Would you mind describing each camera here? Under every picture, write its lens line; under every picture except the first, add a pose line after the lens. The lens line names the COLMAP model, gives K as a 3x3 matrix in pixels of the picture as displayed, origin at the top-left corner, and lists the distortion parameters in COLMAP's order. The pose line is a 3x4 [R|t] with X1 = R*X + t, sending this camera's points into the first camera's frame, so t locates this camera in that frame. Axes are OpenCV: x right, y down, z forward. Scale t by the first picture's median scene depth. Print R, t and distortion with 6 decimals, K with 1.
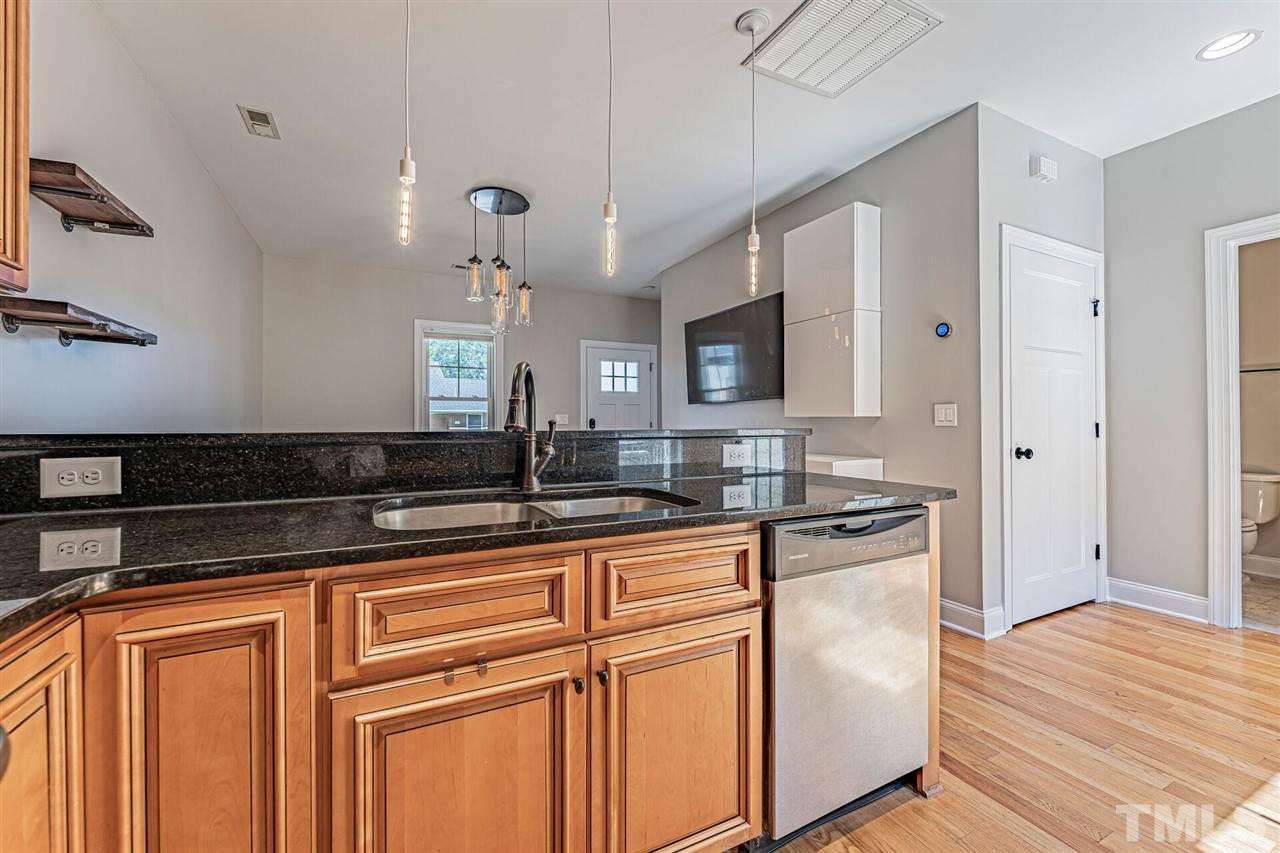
lens RADIAL K [[512.9, 0, 634.4], [0, 512.9, 424.5], [0, 0, 1]] dist [0.000236, -0.000237]
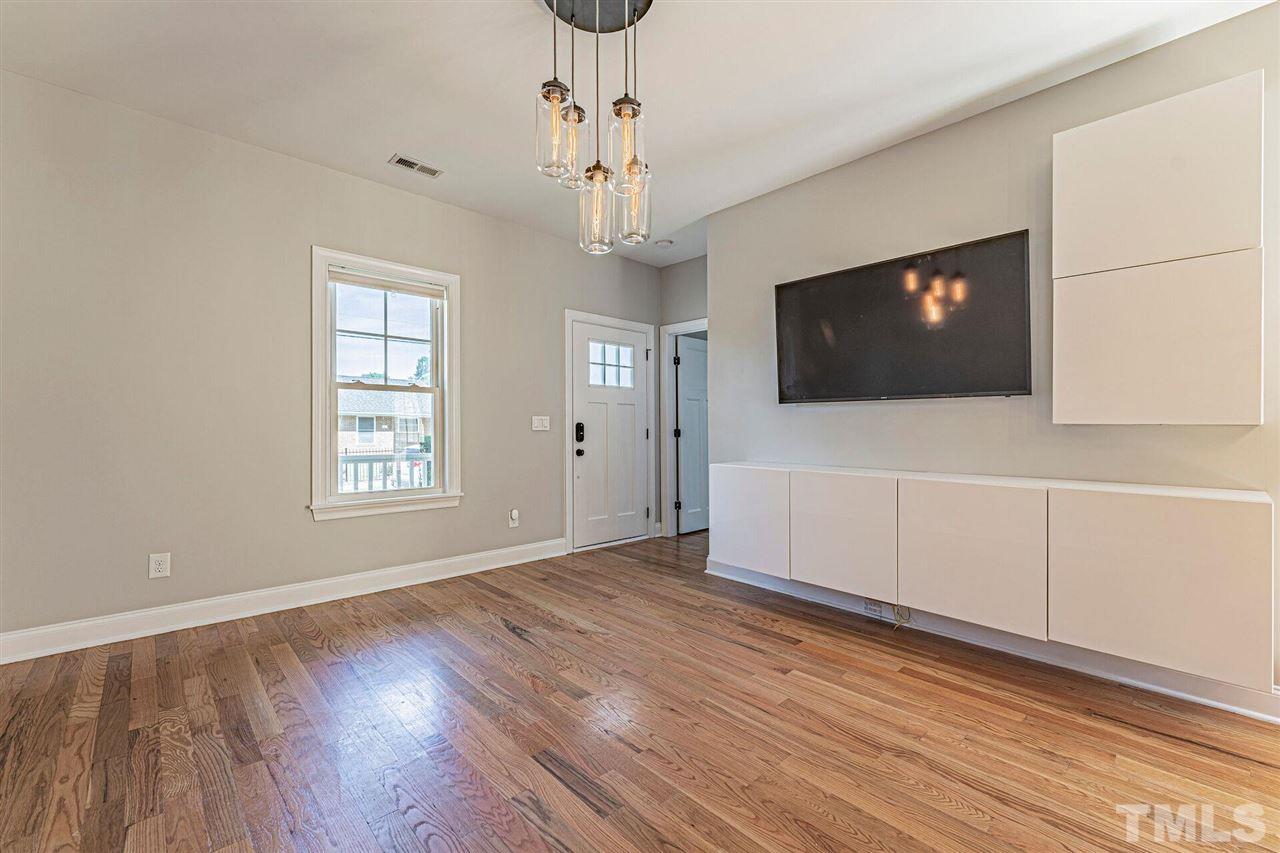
lens RADIAL K [[527.3, 0, 631.0], [0, 527.3, 429.4], [0, 0, 1]] dist [0.000335, -0.000058]
pose [[0.960033, 0.007757, 0.279781, -0.297148], [-0.007320, 0.999970, -0.002607, -0.002028], [-0.279792, 0.000455, 0.960060, 0.398947]]
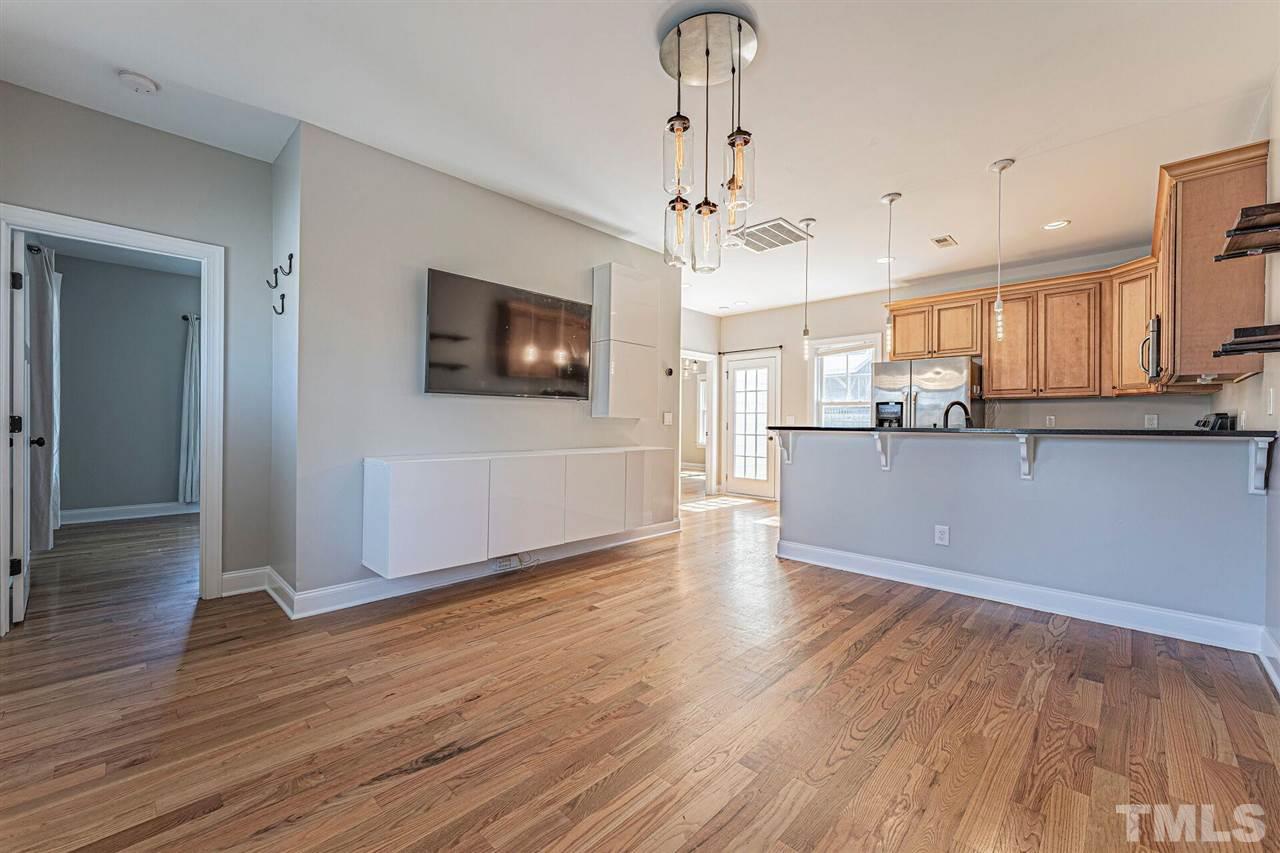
lens RADIAL K [[512.1, 0, 636.9], [0, 512.1, 423.8], [0, 0, 1]] dist [0.002298, -0.000196]
pose [[-0.331136, -0.002375, 0.943580, -0.632669], [-0.003346, 0.999993, 0.001343, -0.001412], [-0.943577, -0.002713, -0.331142, 1.012449]]
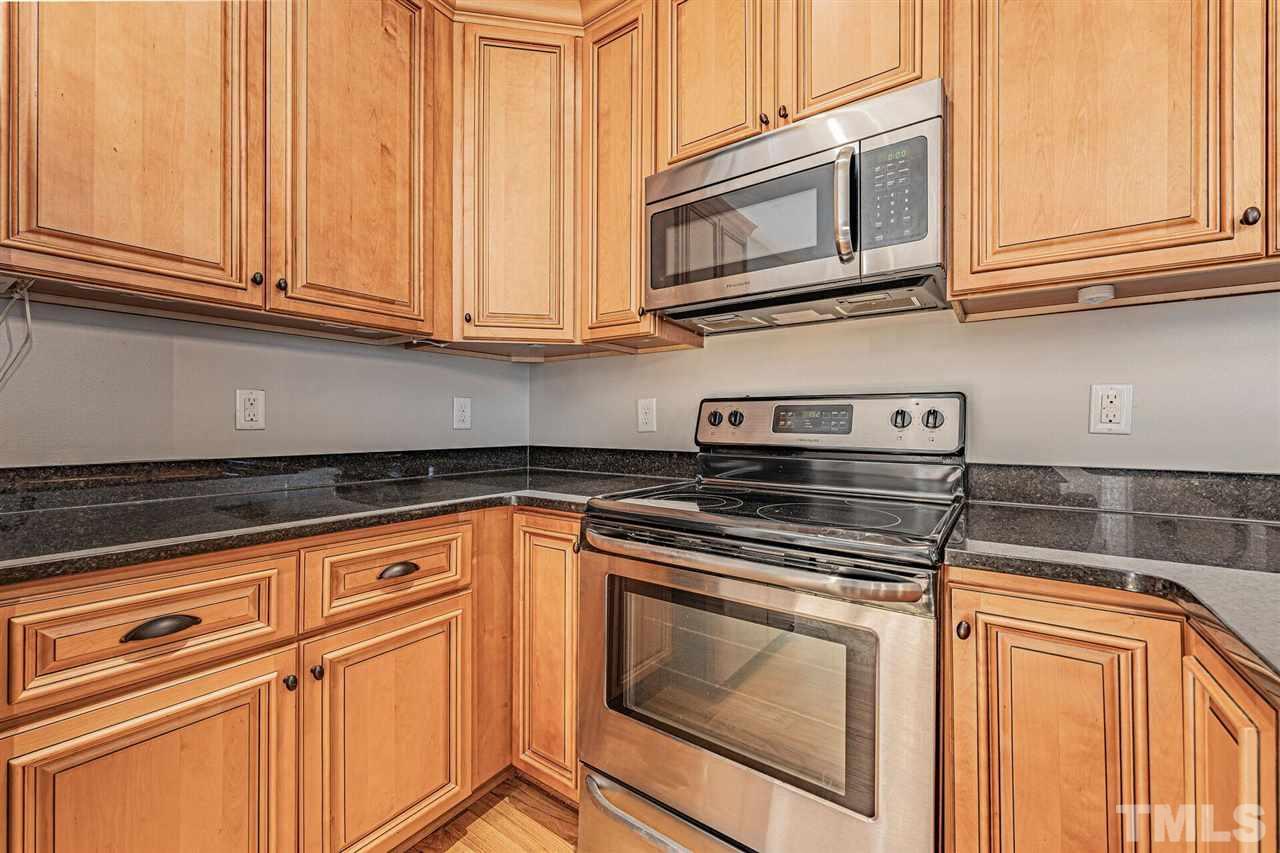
lens RADIAL K [[512.1, 0, 636.9], [0, 512.1, 423.8], [0, 0, 1]] dist [0.002298, -0.000196]
pose [[-0.882870, -0.001355, -0.469615, 0.047783], [-0.002091, 0.999997, 0.001045, 0.000226], [0.469612, 0.001904, -0.882871, 0.203807]]
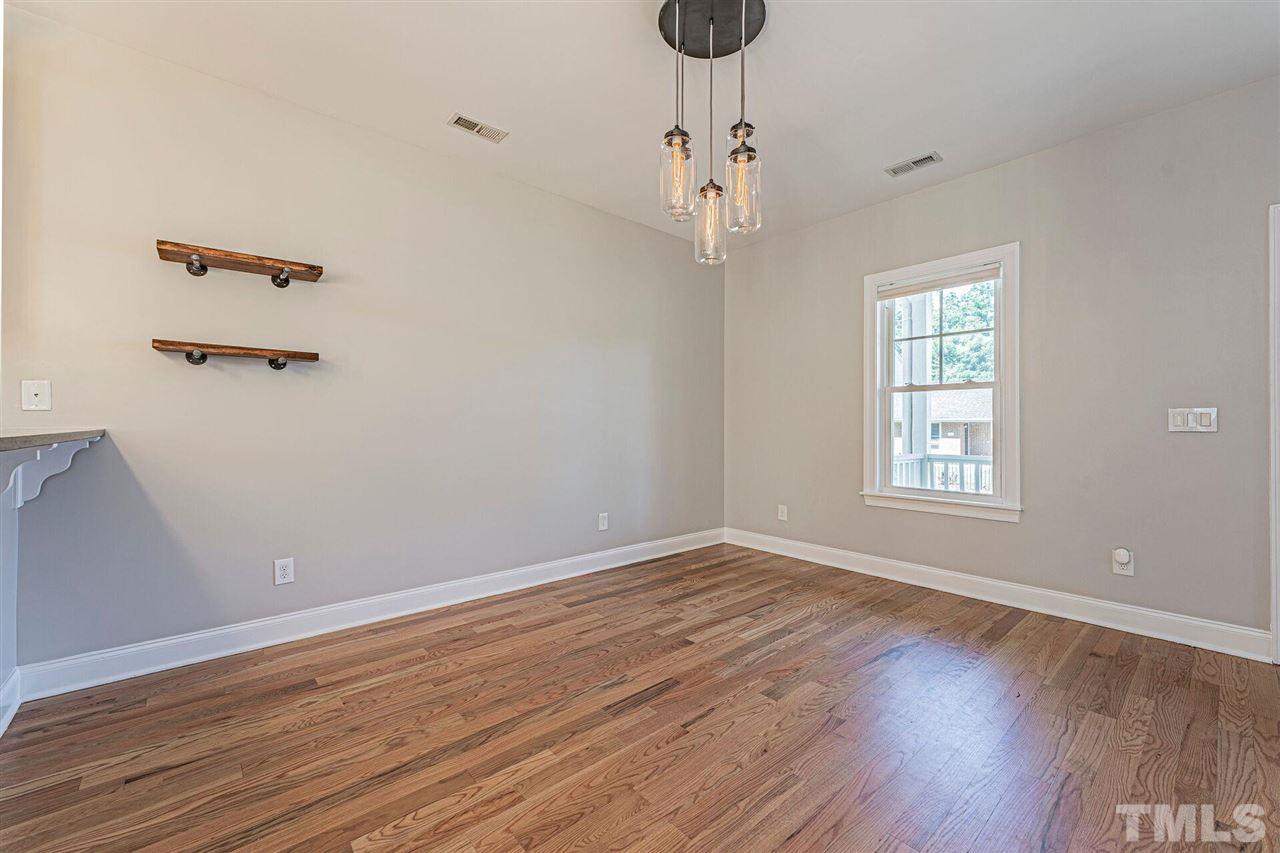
lens RADIAL K [[512.9, 0, 634.4], [0, 512.9, 424.5], [0, 0, 1]] dist [0.000236, -0.000237]
pose [[0.246981, 0.002282, -0.969018, 0.195939], [-0.008011, 0.999968, 0.000313, -0.004191], [0.968987, 0.007686, 0.246991, 0.627891]]
